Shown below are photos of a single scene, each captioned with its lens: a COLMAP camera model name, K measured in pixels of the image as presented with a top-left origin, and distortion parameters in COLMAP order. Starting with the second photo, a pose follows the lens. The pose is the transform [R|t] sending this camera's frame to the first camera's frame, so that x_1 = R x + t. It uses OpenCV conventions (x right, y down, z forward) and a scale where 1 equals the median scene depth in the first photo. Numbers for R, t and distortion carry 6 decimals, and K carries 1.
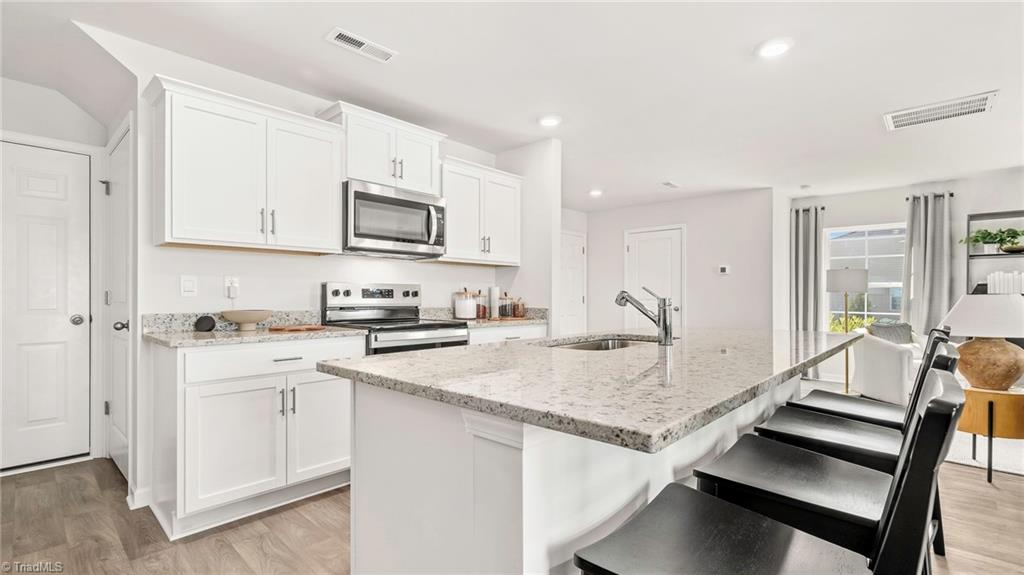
lens RADIAL K [[463.2, 0, 514.2], [0, 463.2, 289.9], [0, 0, 1]] dist [-0.002578, -0.000611]
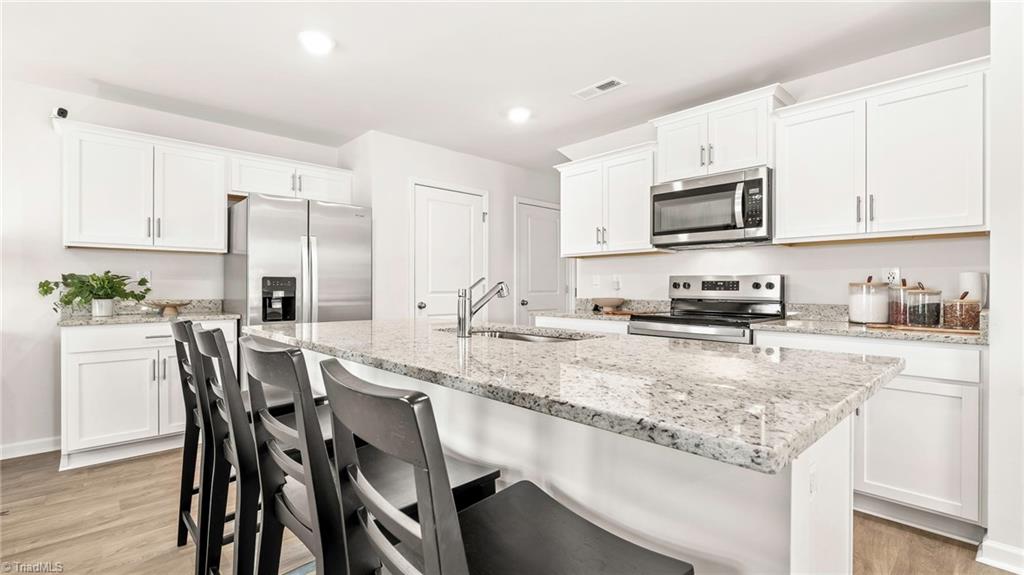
lens RADIAL K [[457.7, 0, 512.0], [0, 457.7, 287.5], [0, 0, 1]] dist [-0.000615, -0.000807]
pose [[-0.061906, -0.004048, -0.998074, 0.756737], [0.007124, 0.999965, -0.004497, 0.014213], [0.998057, -0.007388, -0.061875, 0.692126]]
